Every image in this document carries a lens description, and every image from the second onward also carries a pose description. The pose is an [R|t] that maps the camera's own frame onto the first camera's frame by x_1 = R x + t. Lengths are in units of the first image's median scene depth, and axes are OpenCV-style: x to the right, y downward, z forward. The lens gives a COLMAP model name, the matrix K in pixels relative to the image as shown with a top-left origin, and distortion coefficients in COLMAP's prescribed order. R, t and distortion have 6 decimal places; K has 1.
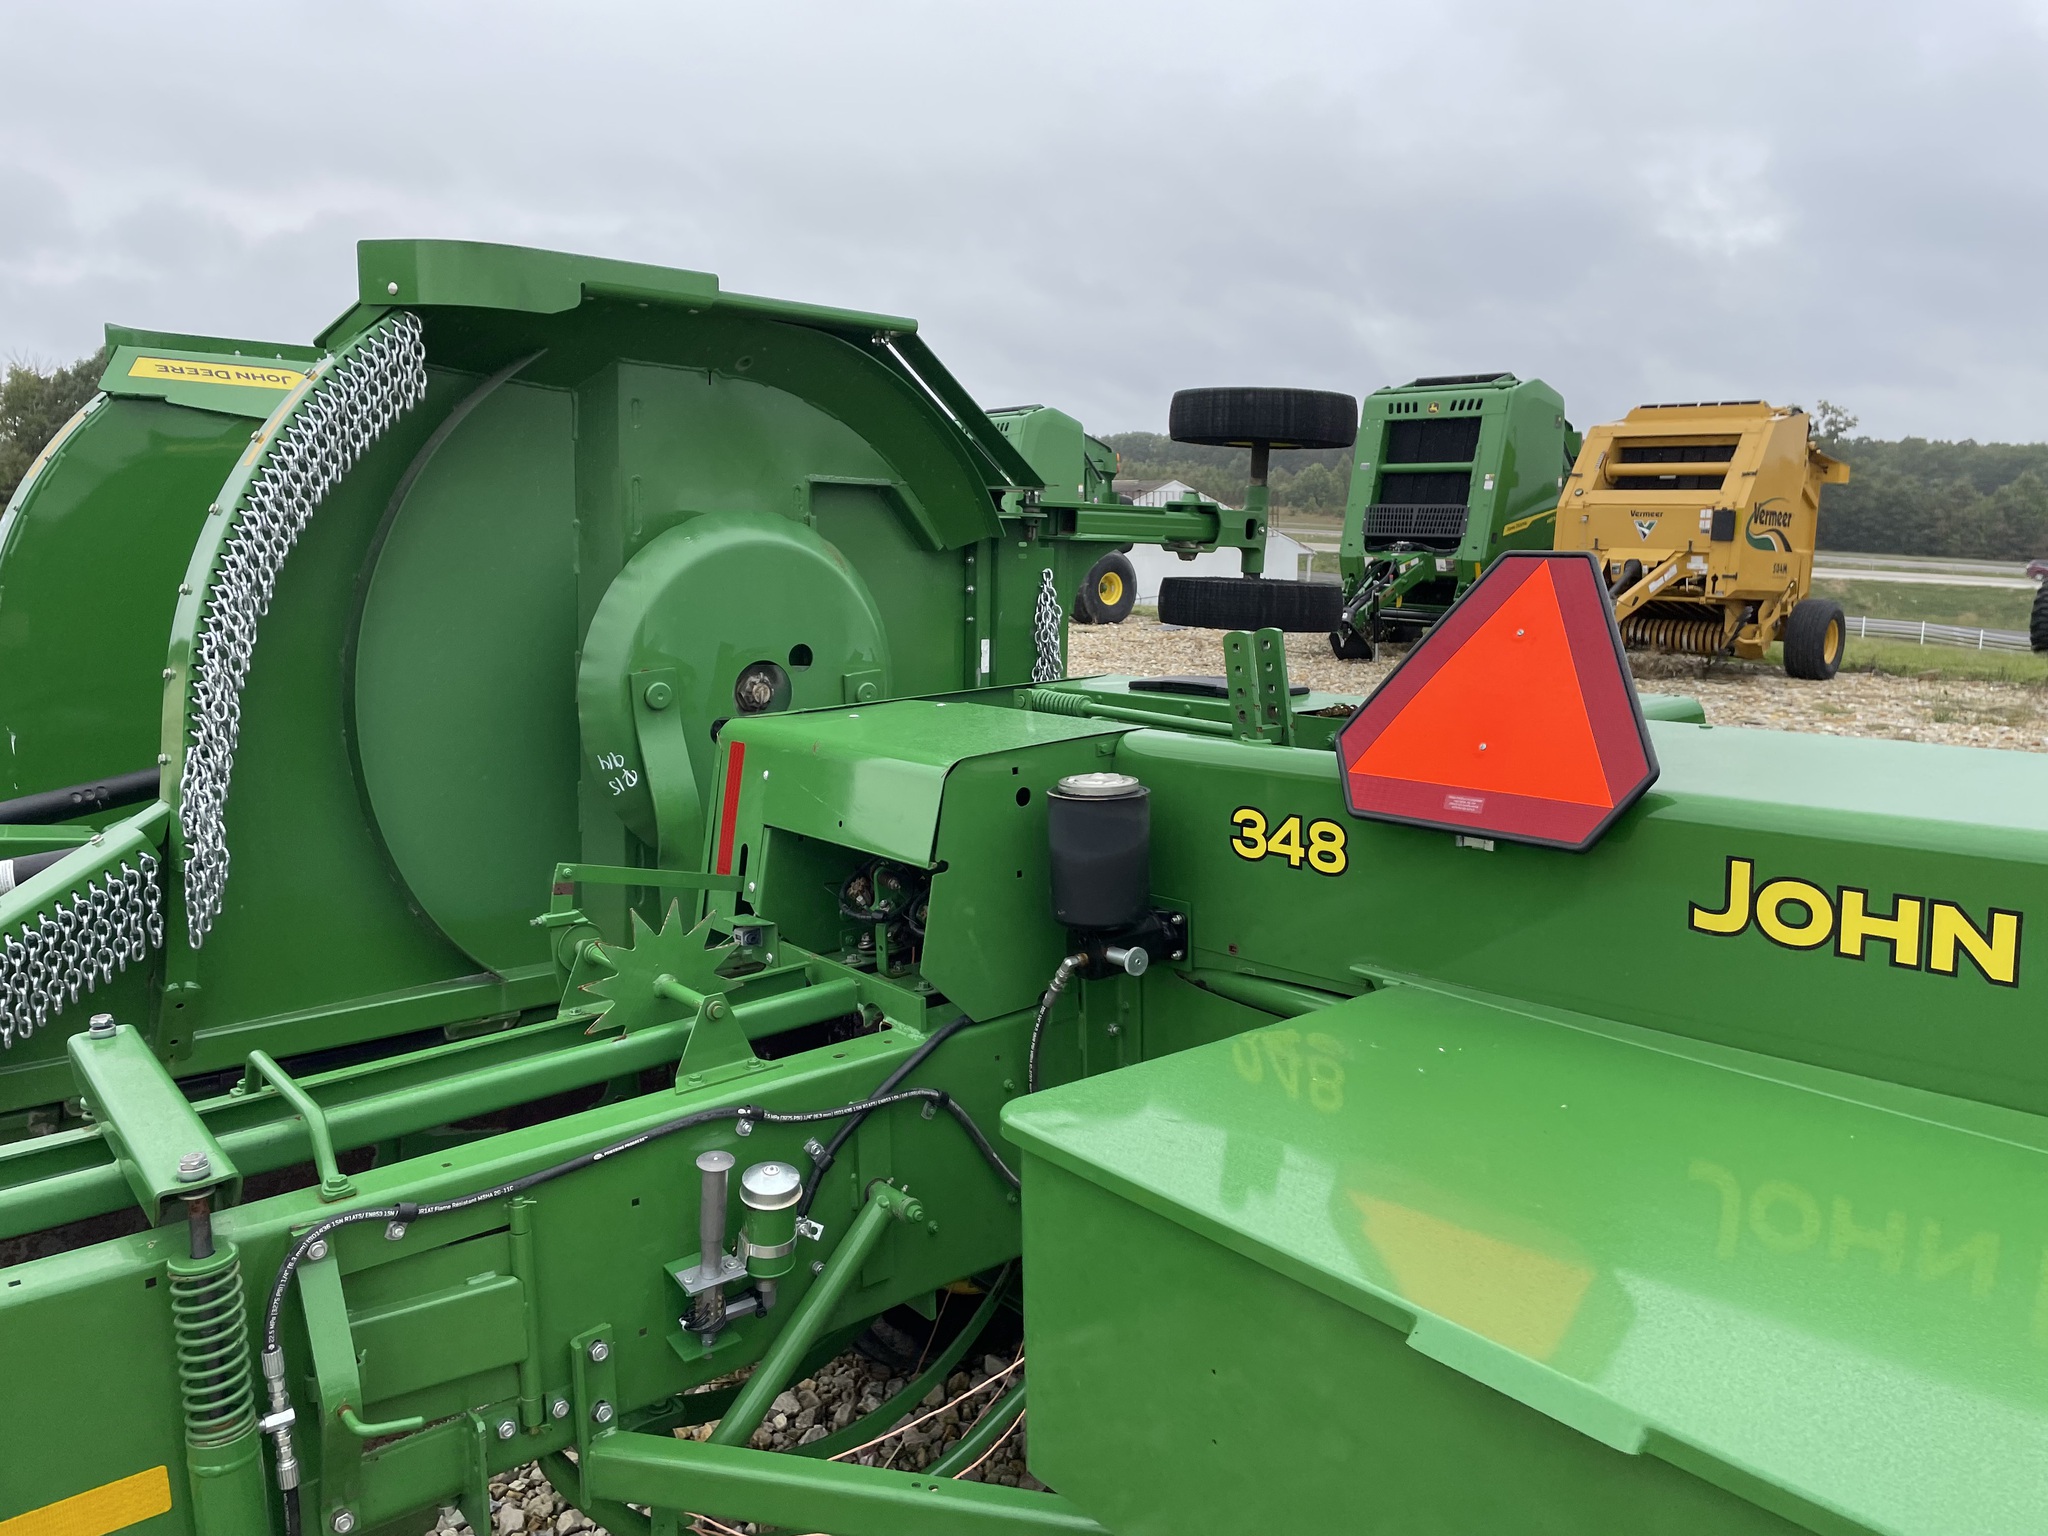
lens RADIAL K [[1521.2, 0, 1027.8], [0, 1521.2, 728.0], [0, 0, 1]] dist [0.102320, -0.135531]
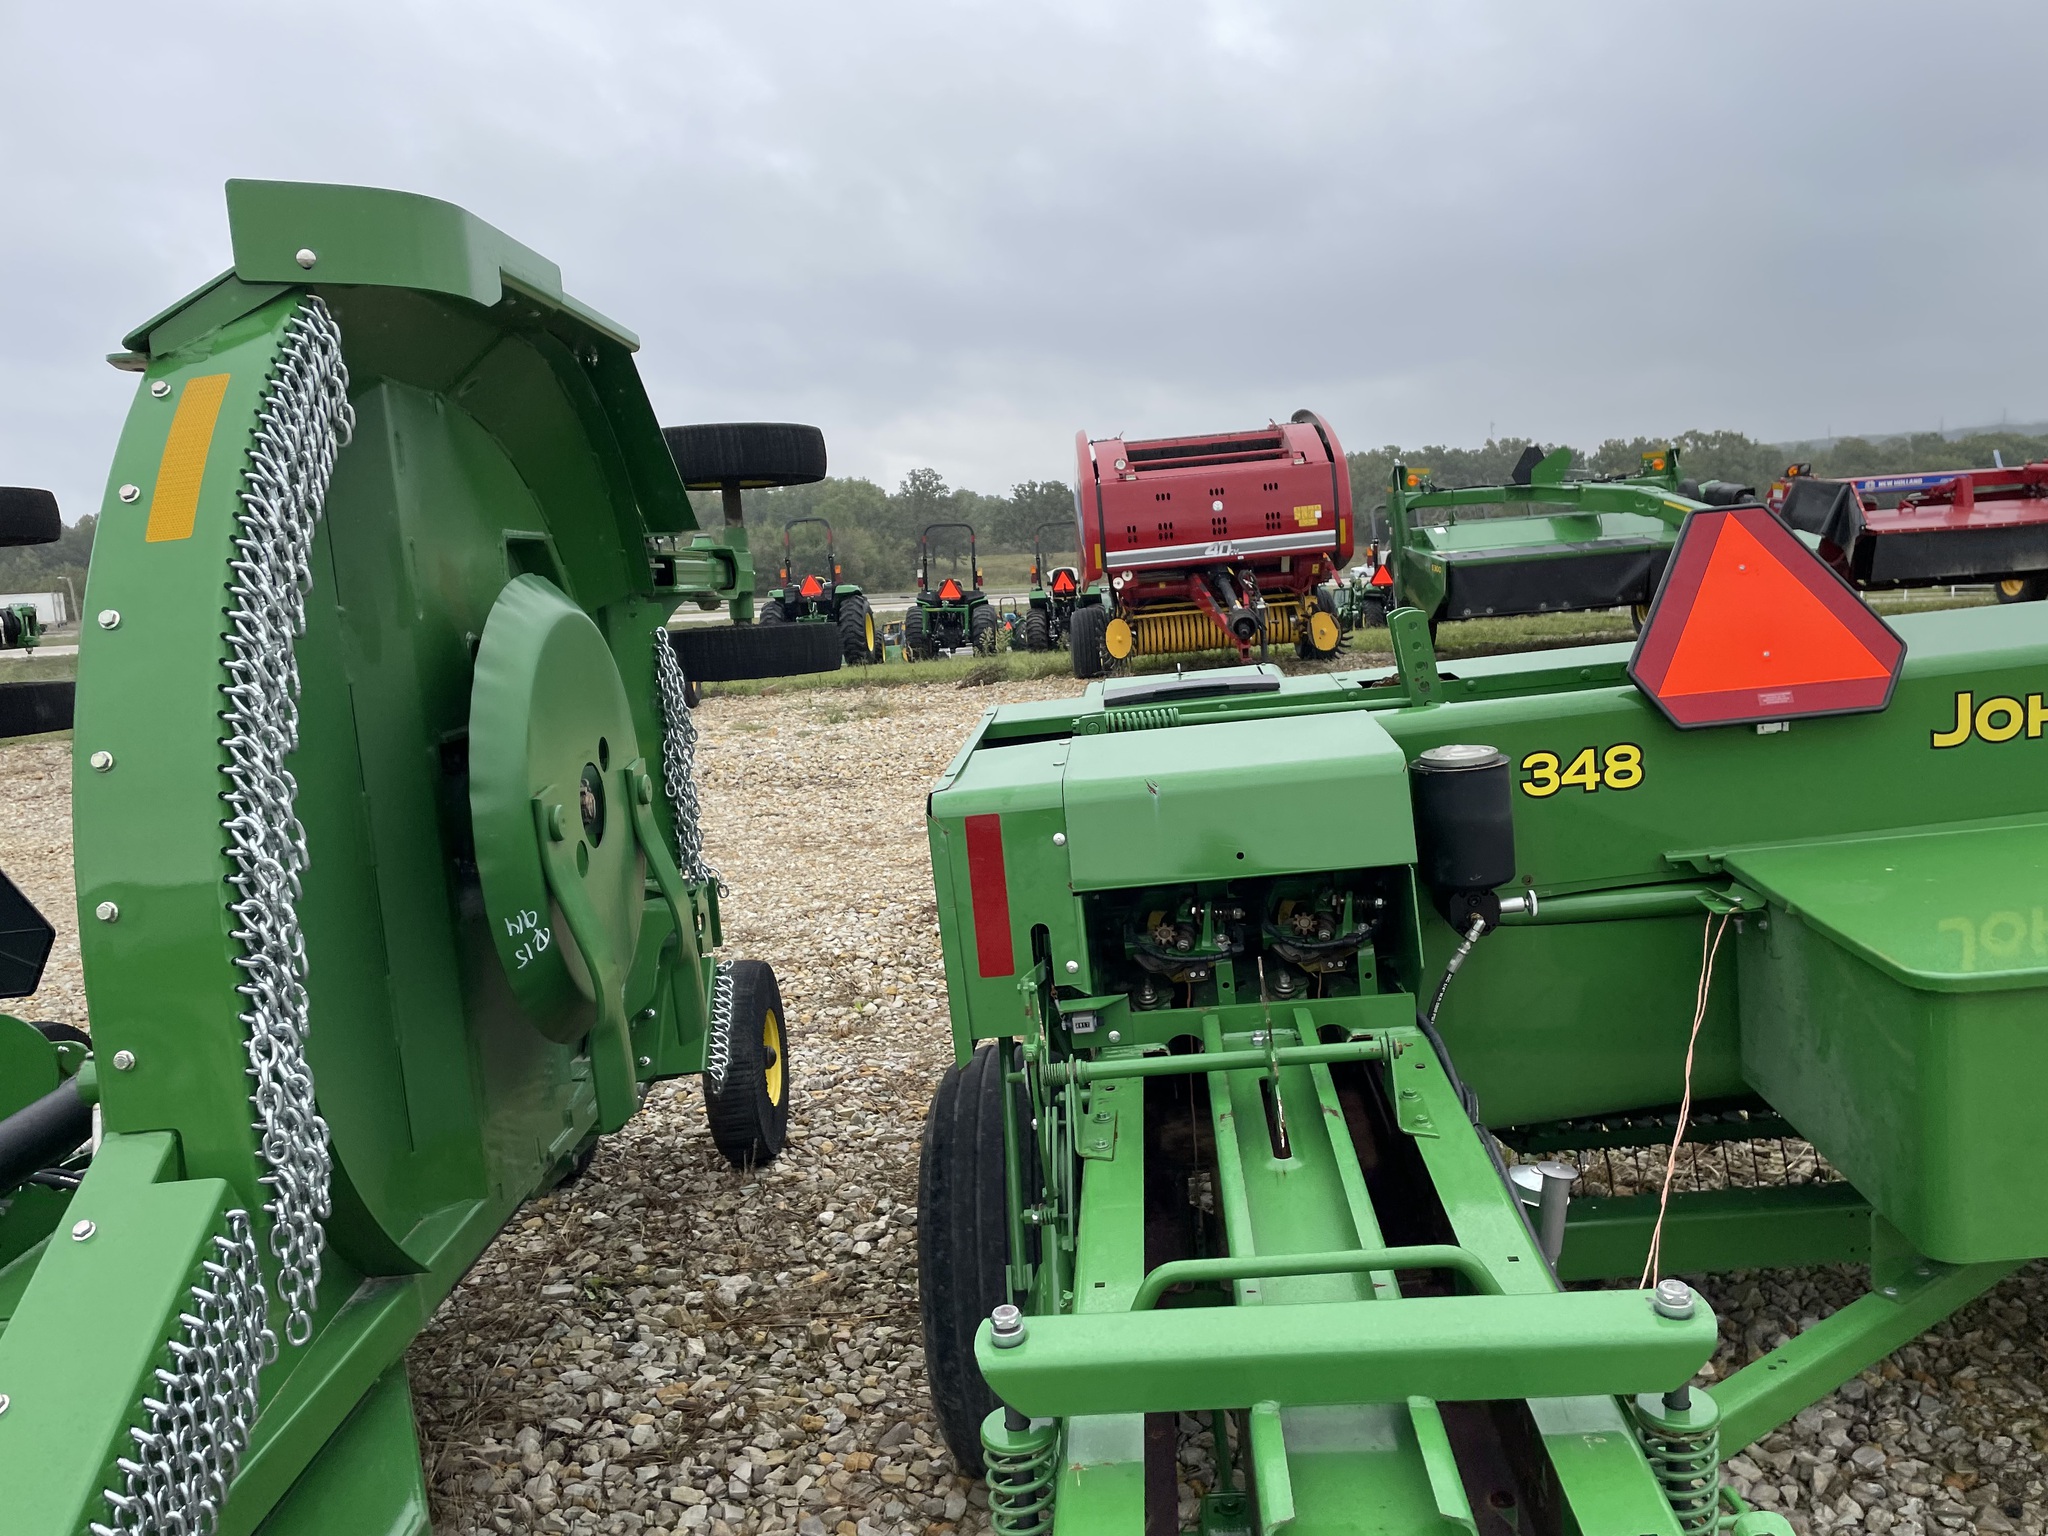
lens RADIAL K [[1536.5, 0, 1036.3], [0, 1536.5, 756.0], [0, 0, 1]] dist [0.090873, -0.120675]
pose [[0.682028, -0.165373, 0.712383, -0.616707], [0.185135, 0.981411, 0.050578, -0.048000], [-0.707505, 0.097391, 0.699966, 0.298610]]
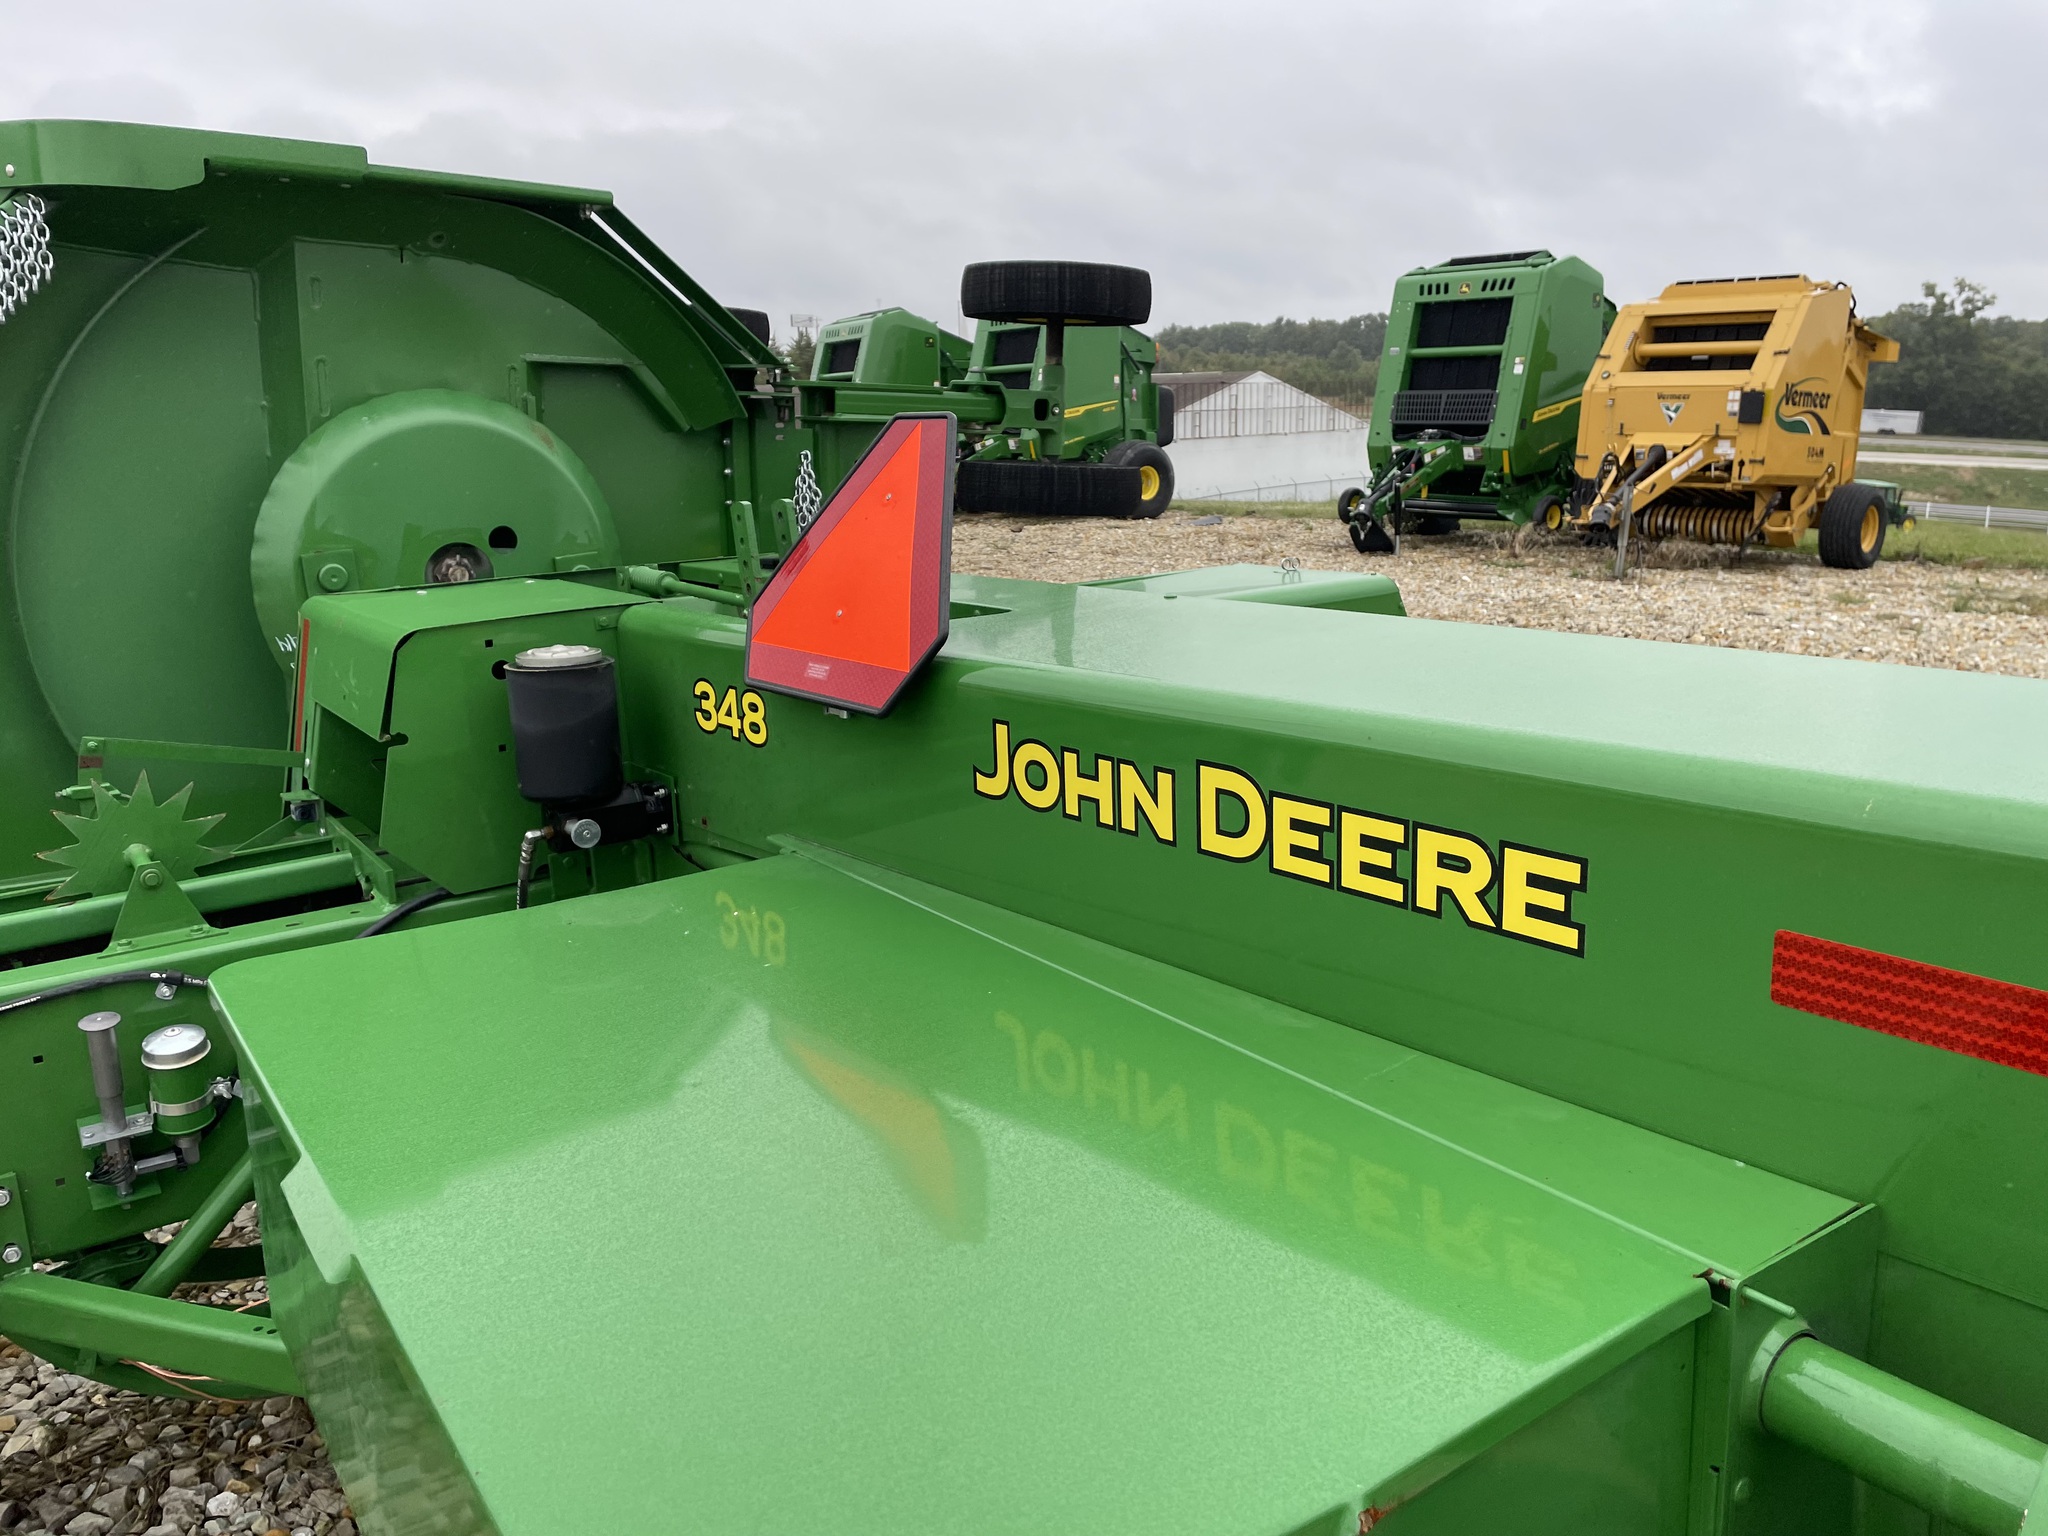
lens RADIAL K [[1521.2, 0, 1027.8], [0, 1521.2, 728.0], [0, 0, 1]] dist [0.102320, -0.135531]
pose [[0.998150, 0.000238, -0.060799, 0.273169], [0.003752, 0.997845, 0.065509, 0.012576], [0.060684, -0.065616, 0.995998, 0.013726]]
